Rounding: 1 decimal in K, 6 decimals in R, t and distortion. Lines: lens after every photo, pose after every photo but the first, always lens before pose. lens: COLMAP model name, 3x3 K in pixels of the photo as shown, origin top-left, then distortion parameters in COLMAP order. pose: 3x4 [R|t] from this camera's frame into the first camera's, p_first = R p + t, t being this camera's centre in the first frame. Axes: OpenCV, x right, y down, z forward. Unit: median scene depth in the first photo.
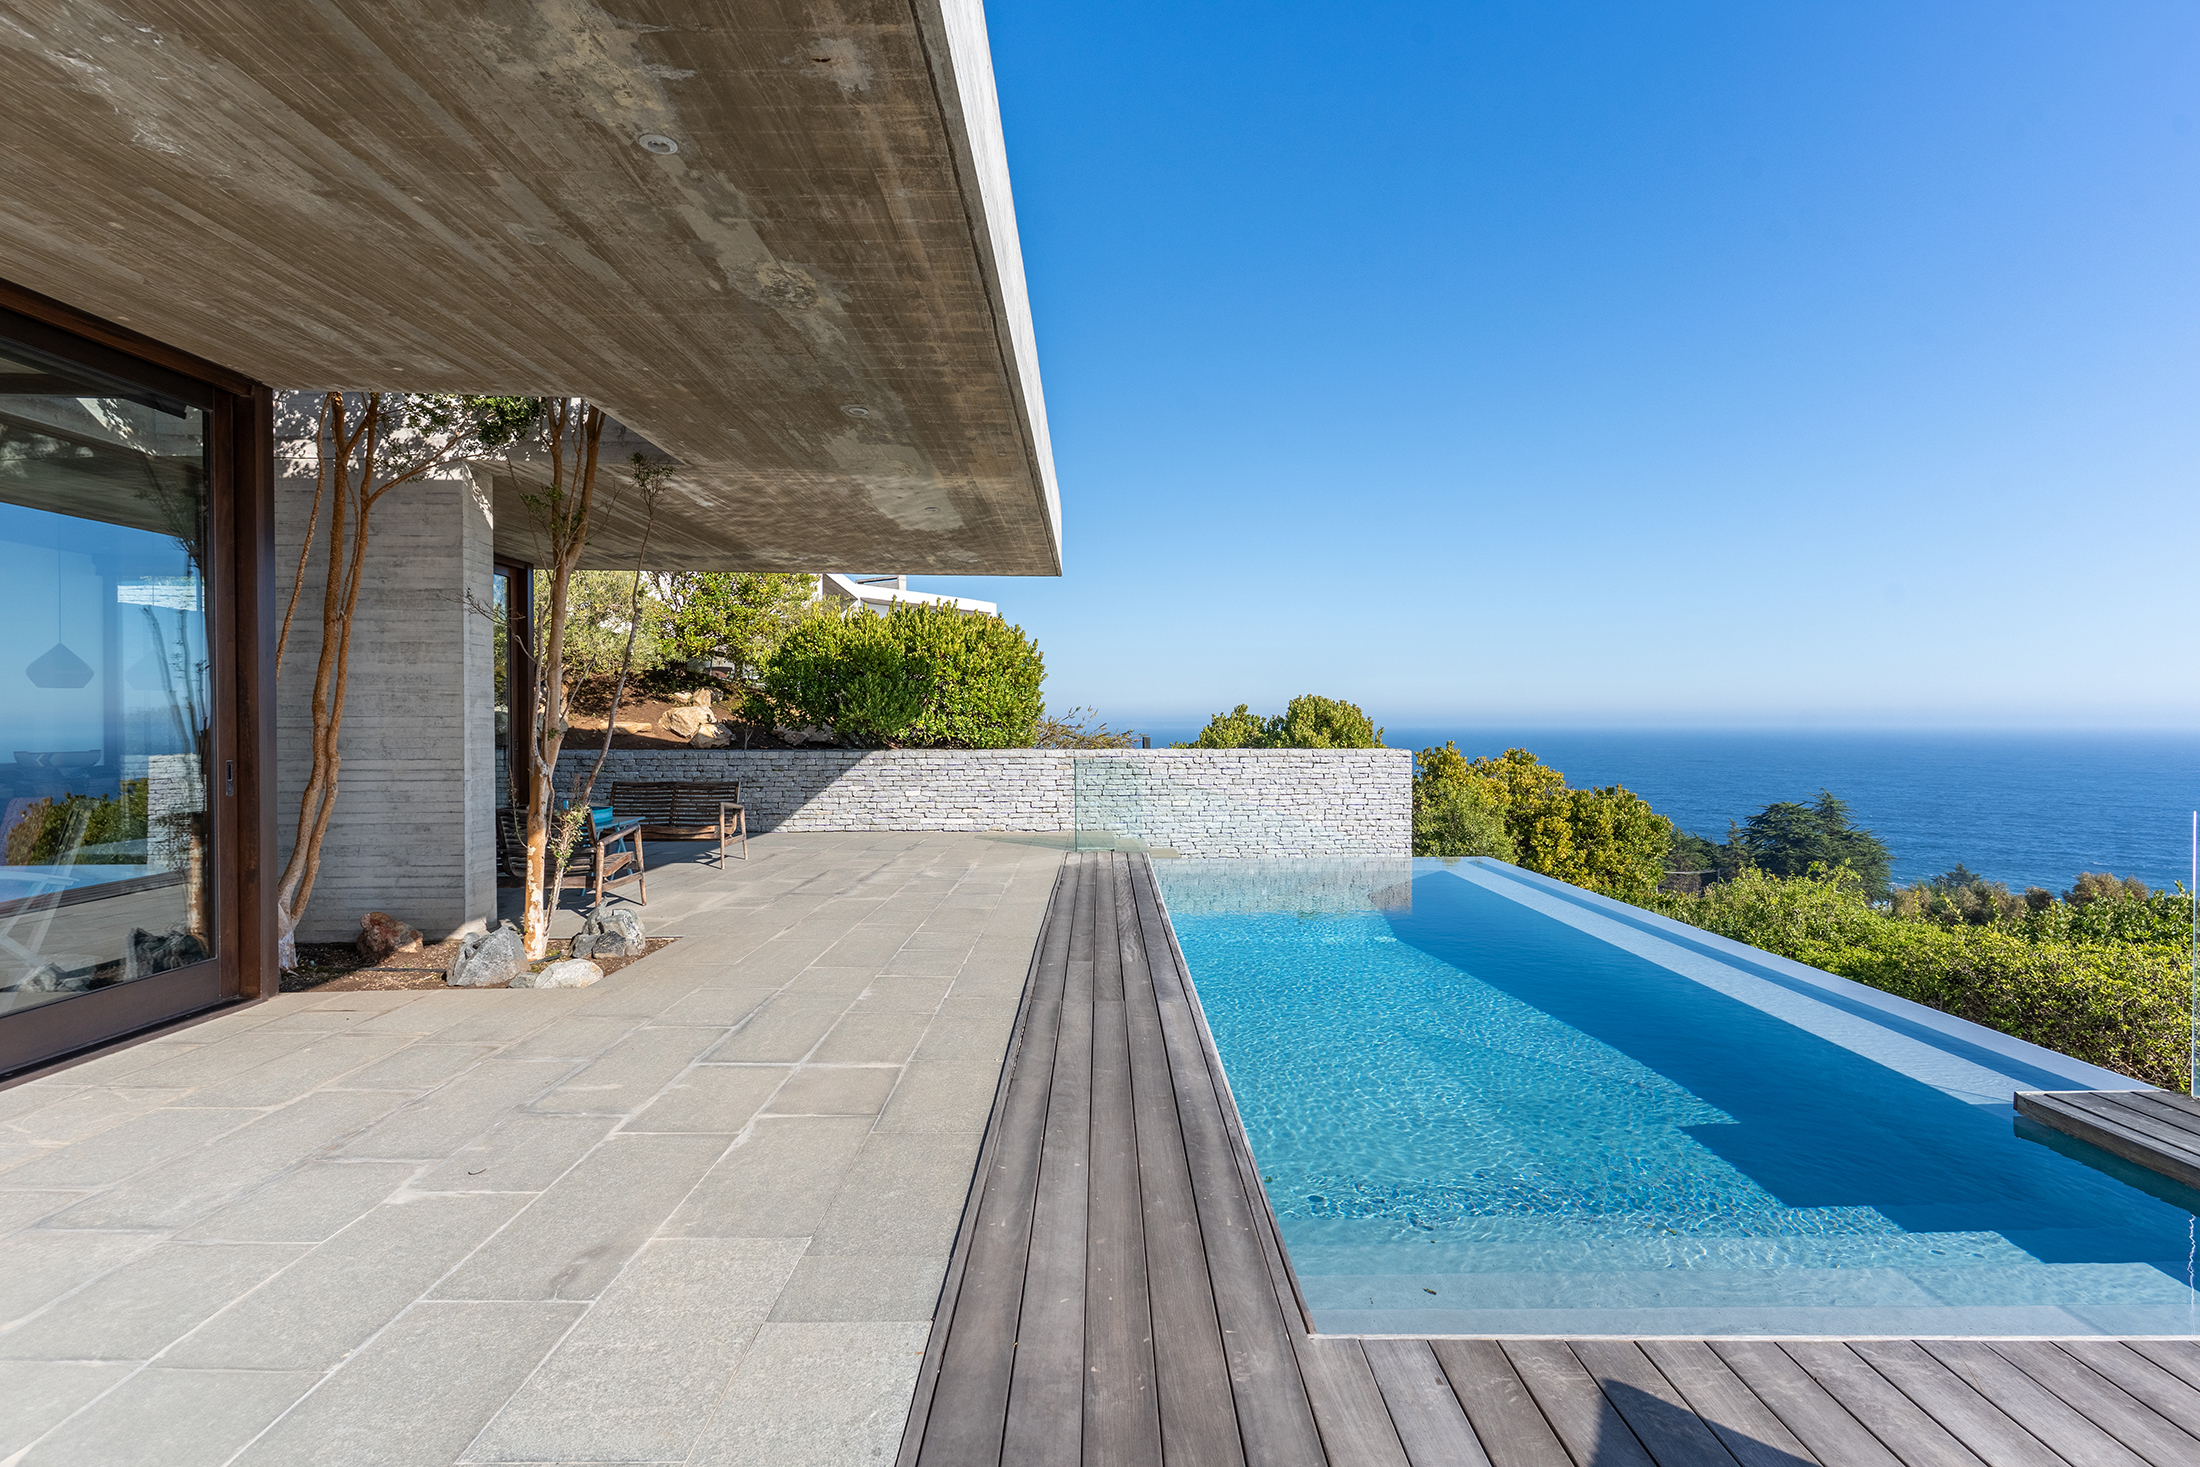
lens RADIAL K [[1048.2, 0, 1100.0], [0, 1048.2, 733.5], [0, 0, 1]] dist [0.000011, 0.000026]
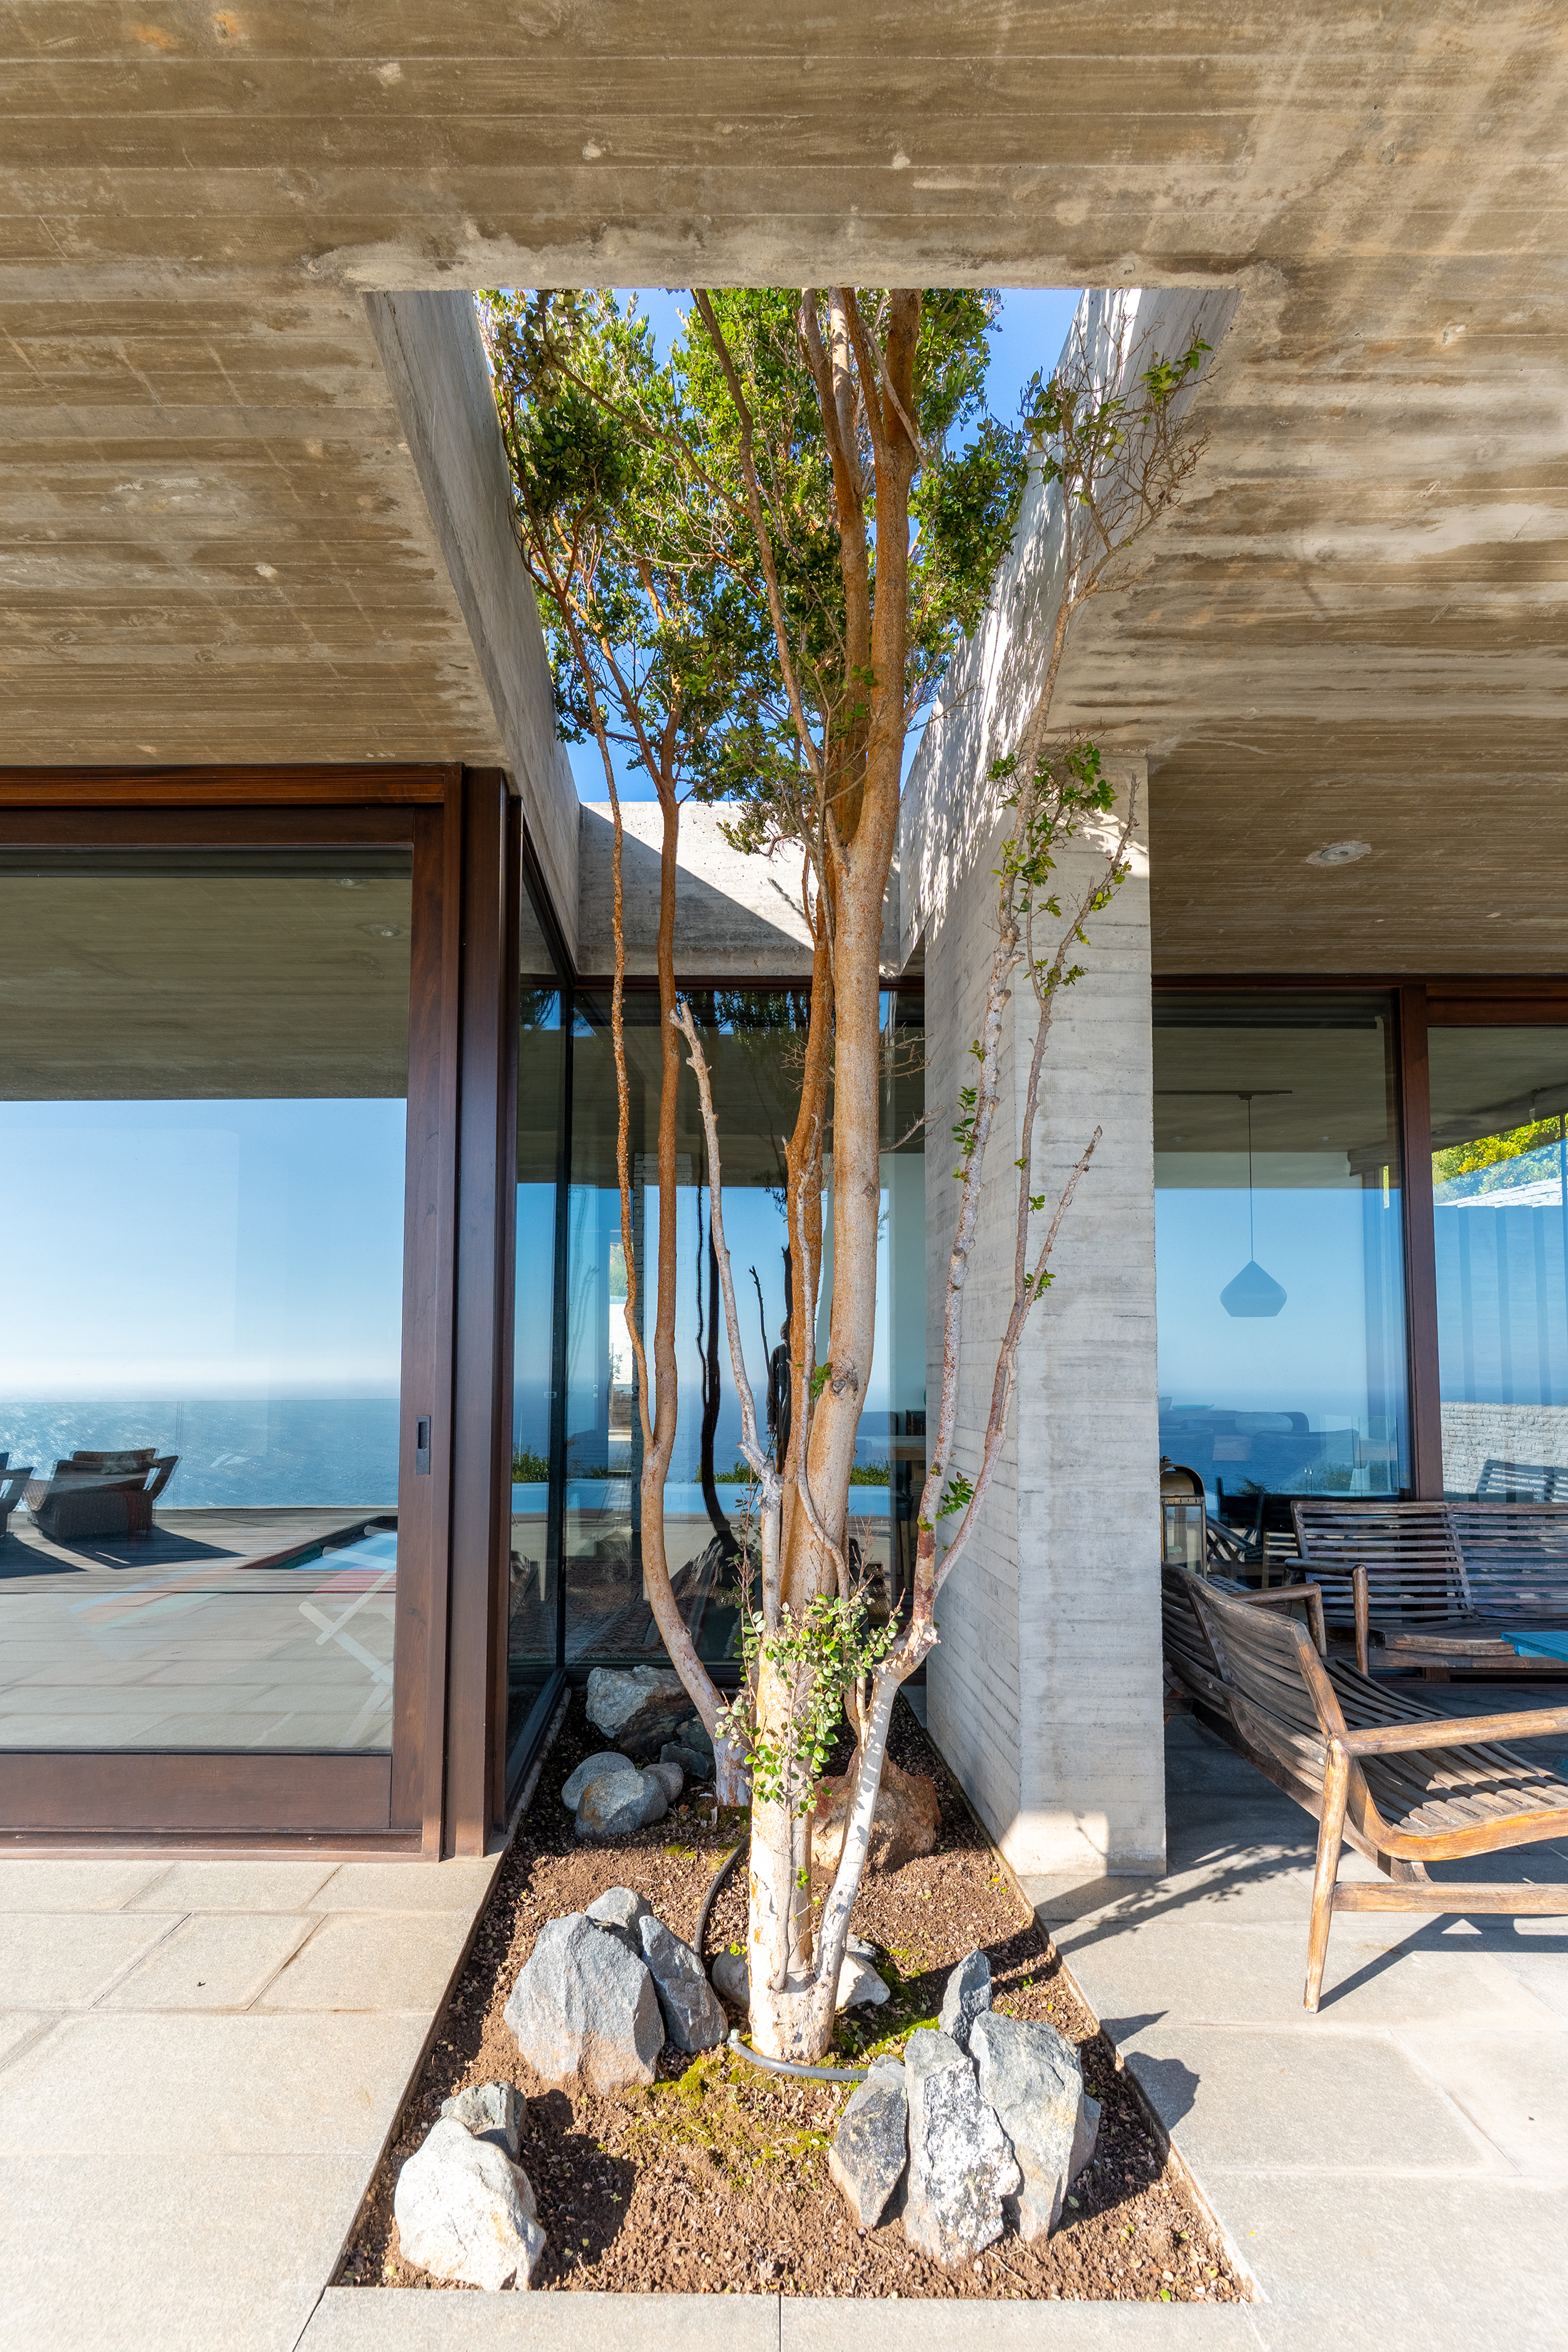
lens RADIAL K [[1162.9, 0, 782.9], [0, 1162.9, 1282.1], [0, 0, 1]] dist [0.001451, 0.000263]
pose [[-0.028420, -0.079558, -0.996425, -0.066529], [-0.017858, 0.996709, -0.079071, 0.000308], [0.999437, 0.015547, -0.029748, 0.441965]]
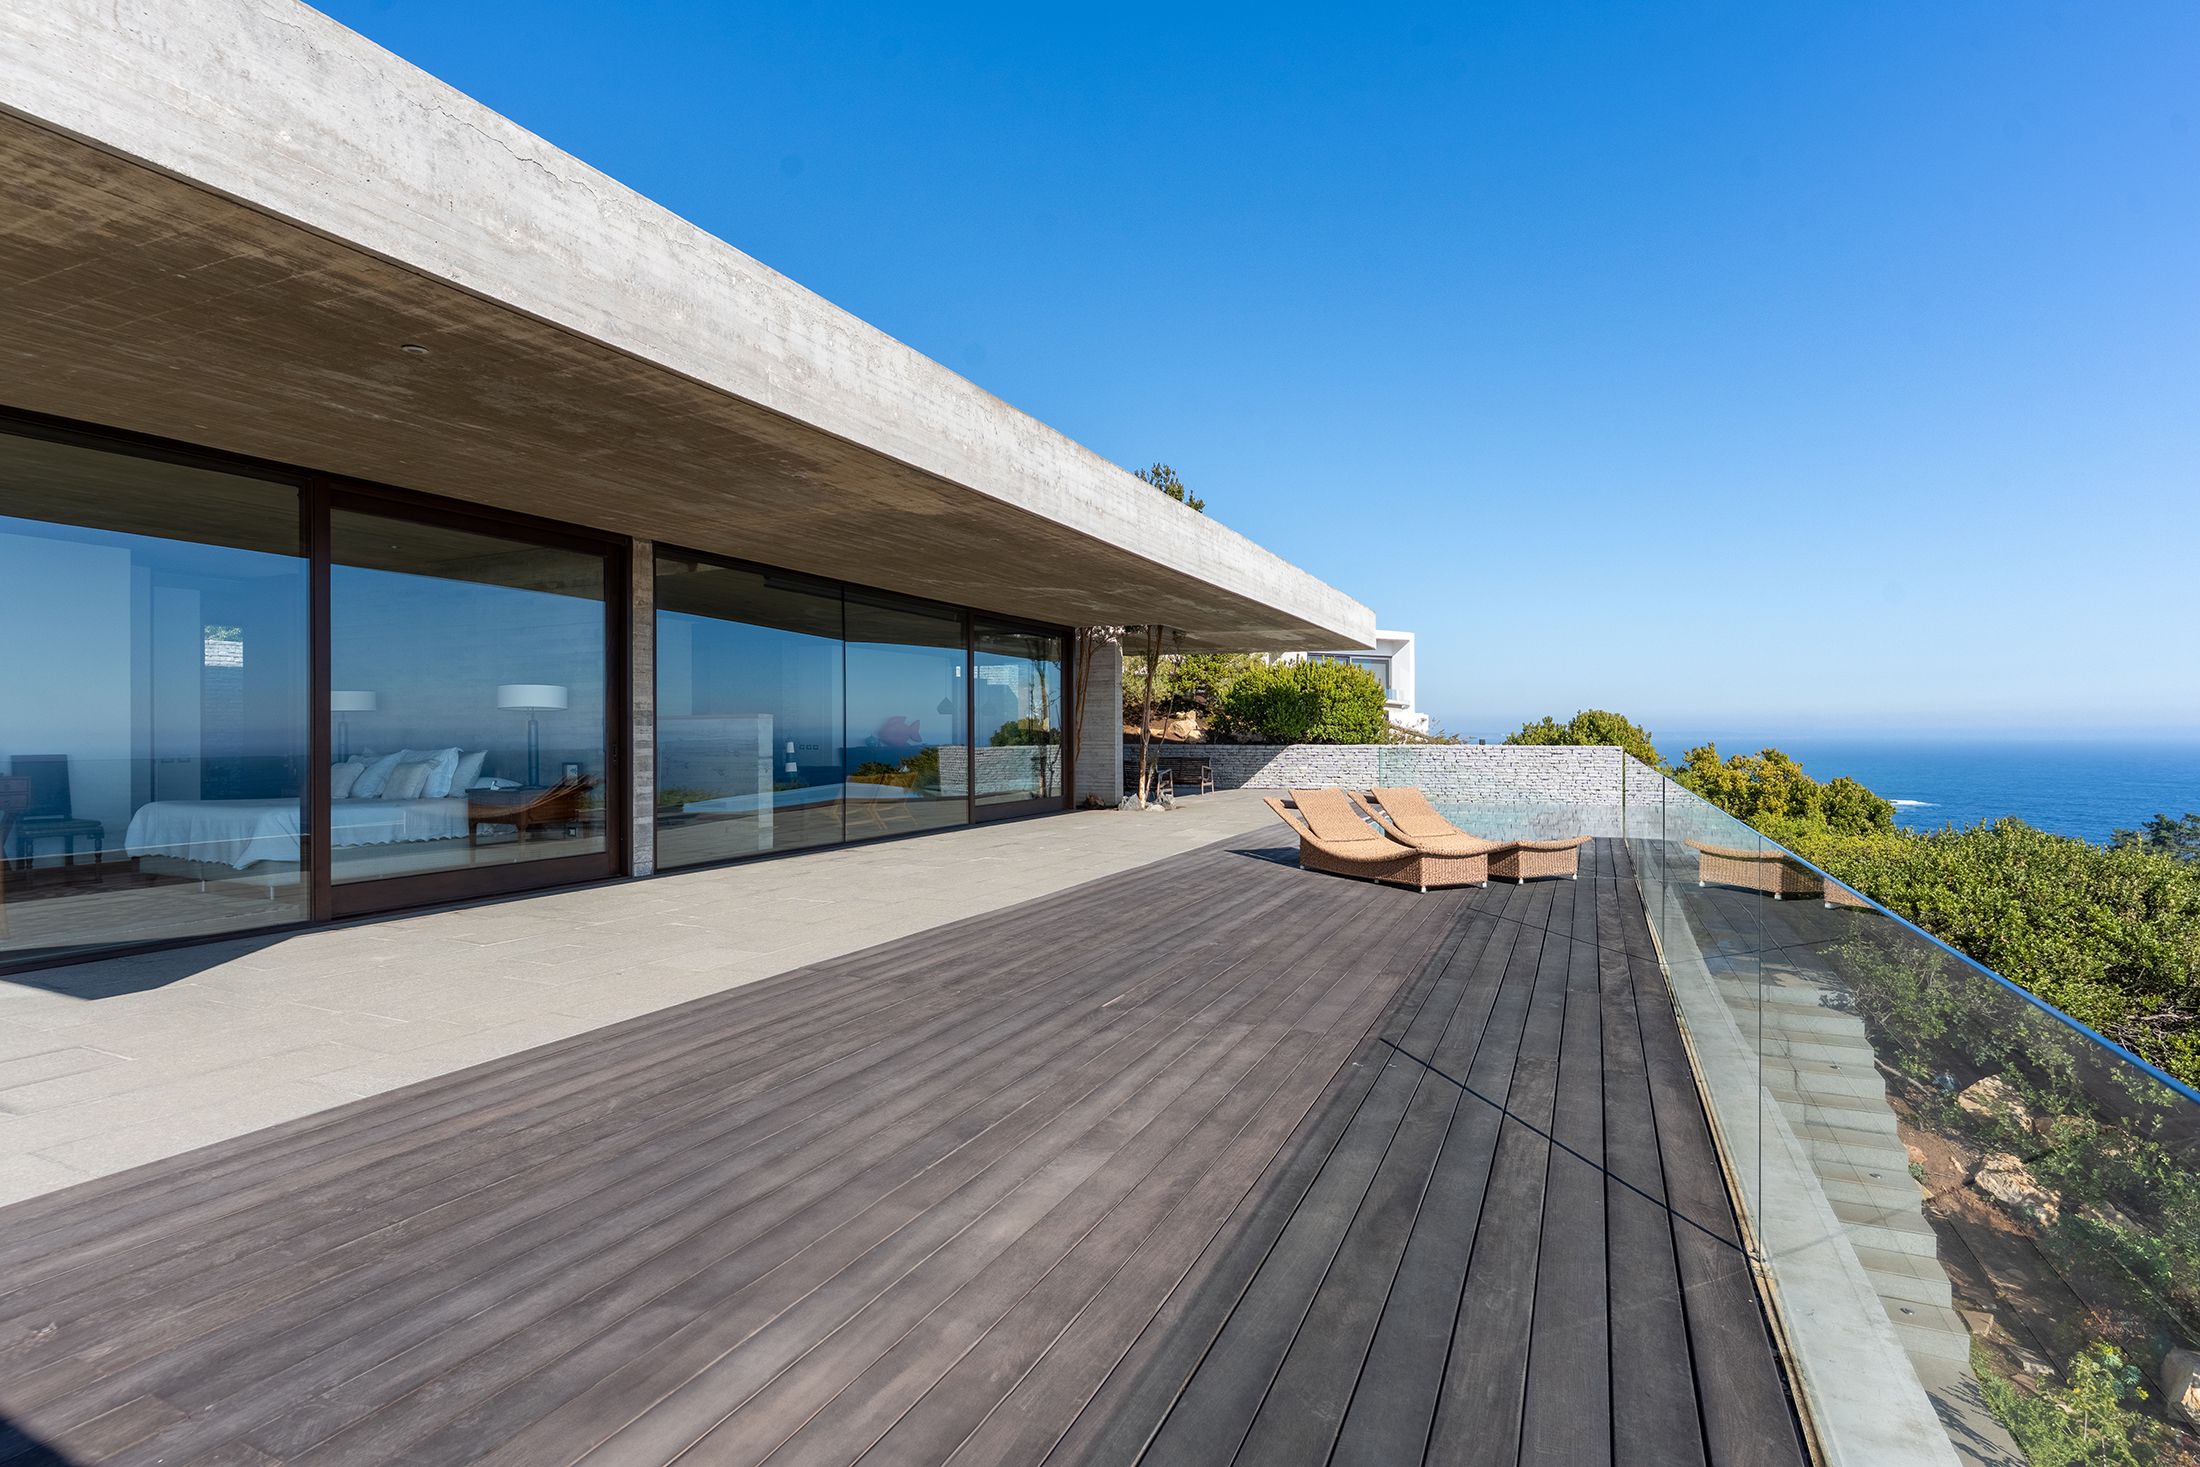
lens RADIAL K [[1048.2, 0, 1100.0], [0, 1048.2, 733.5], [0, 0, 1]] dist [0.000011, 0.000026]
pose [[0.906419, -0.001592, -0.422377, 0.239612], [-0.001624, 0.999972, -0.007254, 0.009493], [0.422377, 0.007261, 0.906391, -0.705884]]
